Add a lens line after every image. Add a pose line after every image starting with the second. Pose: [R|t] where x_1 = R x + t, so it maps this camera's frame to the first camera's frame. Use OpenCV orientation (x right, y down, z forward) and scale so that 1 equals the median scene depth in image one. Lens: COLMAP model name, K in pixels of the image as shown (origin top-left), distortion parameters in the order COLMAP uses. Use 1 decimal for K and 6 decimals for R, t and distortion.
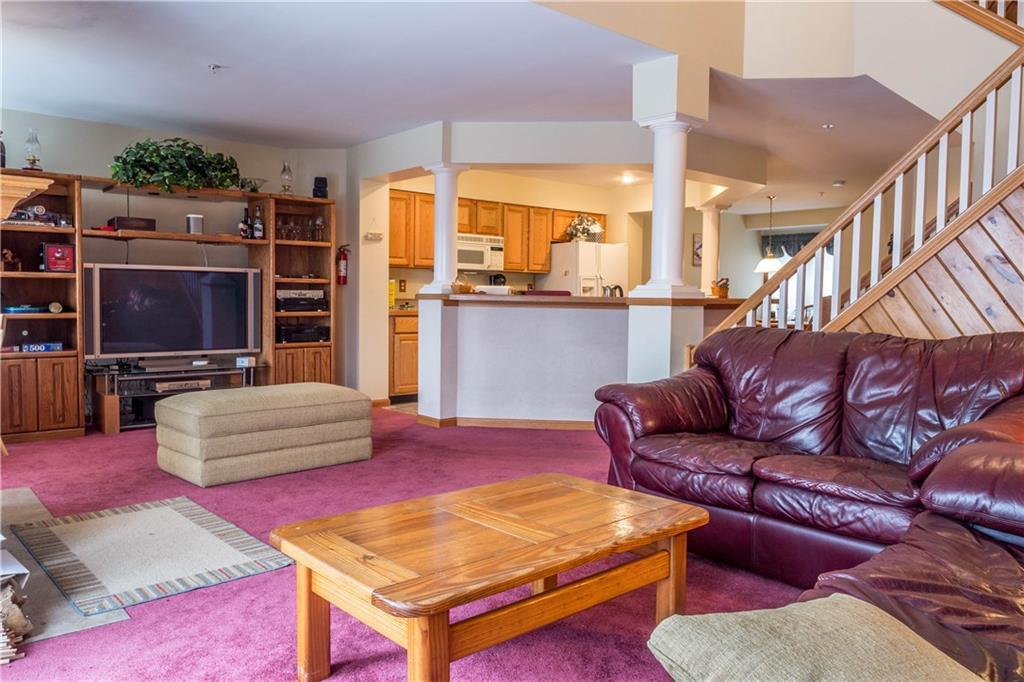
lens RADIAL K [[770.8, 0, 512.0], [0, 770.8, 341.0], [0, 0, 1]] dist [0.000544, 0.000418]
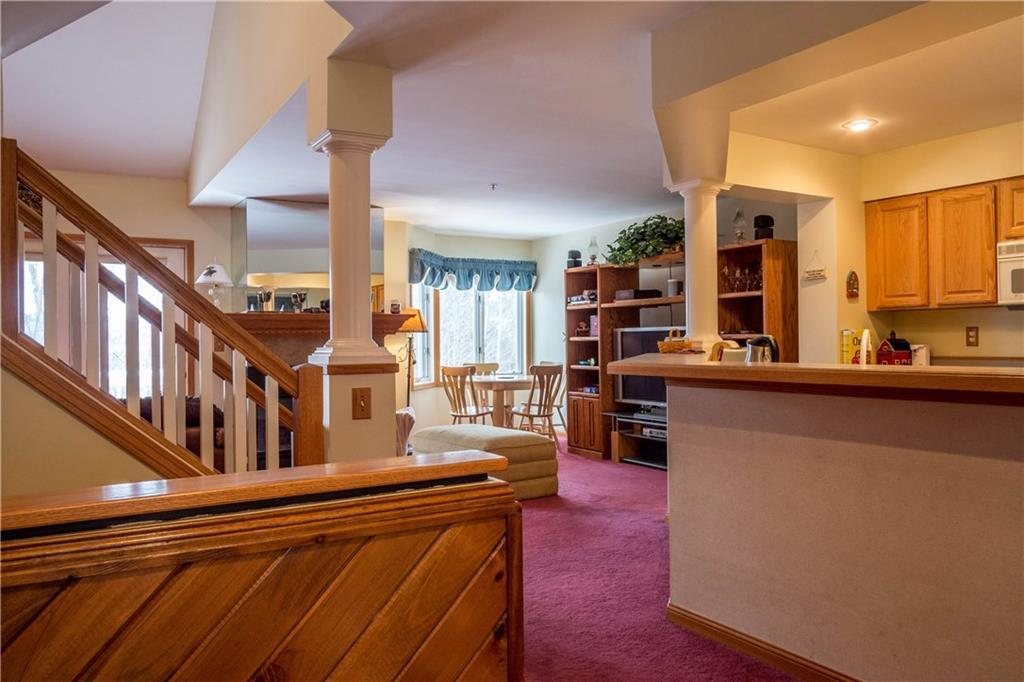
lens RADIAL K [[770.8, 0, 512.0], [0, 770.8, 341.0], [0, 0, 1]] dist [0.000544, 0.000418]
pose [[-0.191643, -0.007046, -0.981439, 0.641255], [-0.046293, 0.998926, 0.001868, -0.060968], [0.980372, 0.045792, -0.191764, 0.889980]]
